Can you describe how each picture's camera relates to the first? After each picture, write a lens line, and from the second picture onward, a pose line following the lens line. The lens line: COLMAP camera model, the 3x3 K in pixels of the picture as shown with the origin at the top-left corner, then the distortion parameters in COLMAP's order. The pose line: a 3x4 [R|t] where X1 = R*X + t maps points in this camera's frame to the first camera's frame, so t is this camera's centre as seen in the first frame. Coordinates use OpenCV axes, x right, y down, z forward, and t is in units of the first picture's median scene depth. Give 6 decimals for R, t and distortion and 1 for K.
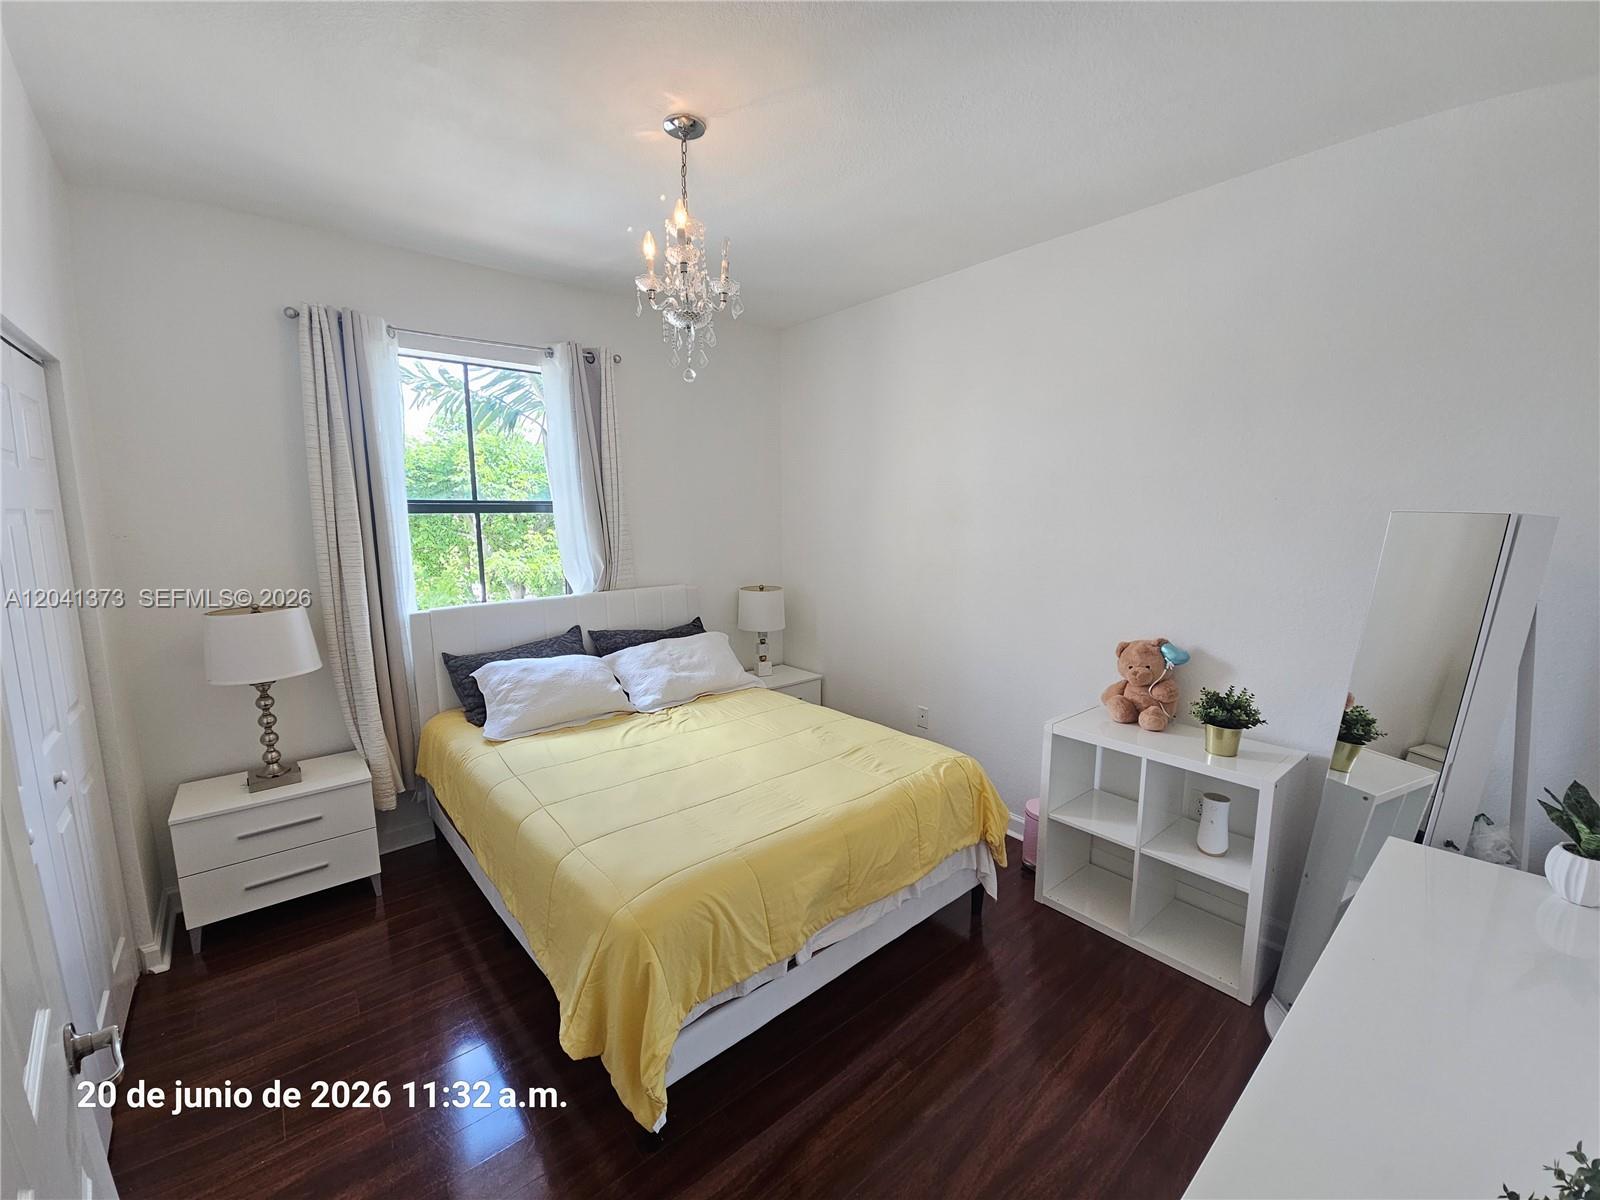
lens RADIAL K [[650.6, 0, 801.2], [0, 650.6, 598.3], [0, 0, 1]] dist [0.004224, -0.004314]
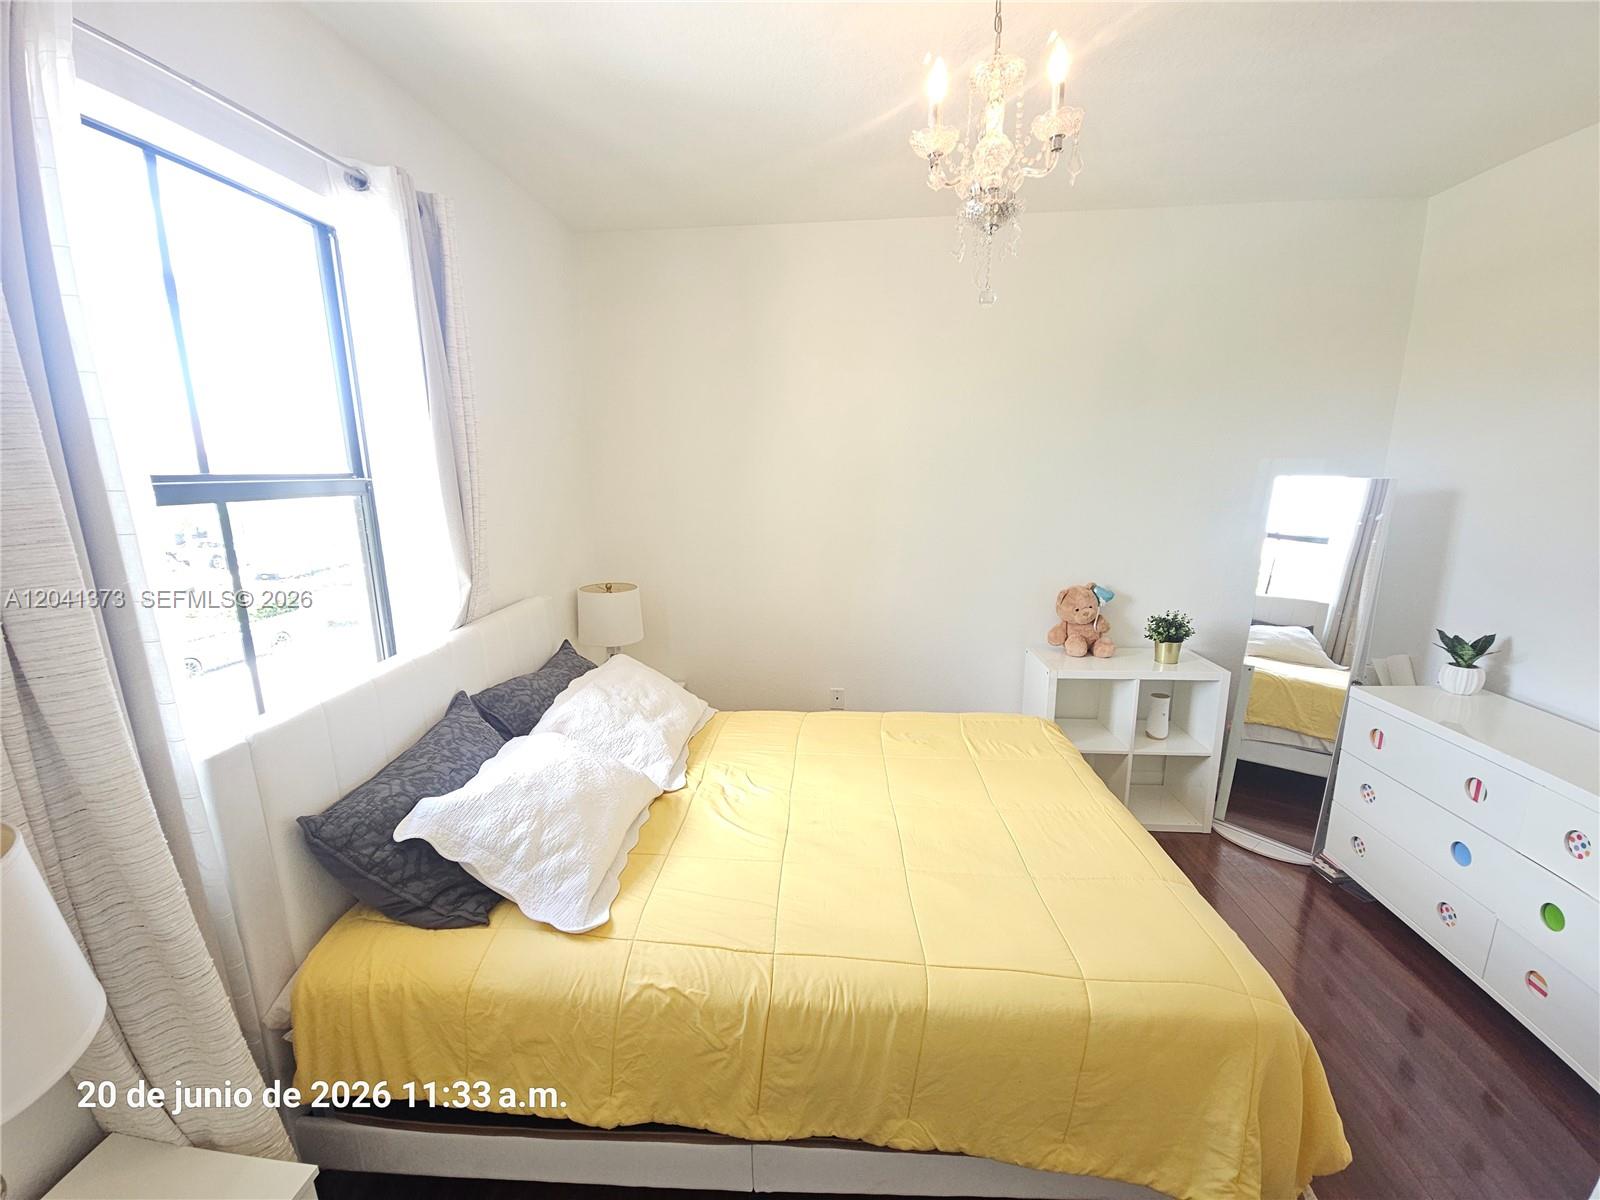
lens RADIAL K [[650.6, 0, 797.8], [0, 650.6, 601.5], [0, 0, 1]] dist [0.004224, -0.004314]
pose [[0.705561, -0.145643, 0.693521, -0.648280], [0.103451, 0.989337, 0.102519, -0.080984], [-0.701057, -0.000588, 0.713105, 0.472167]]
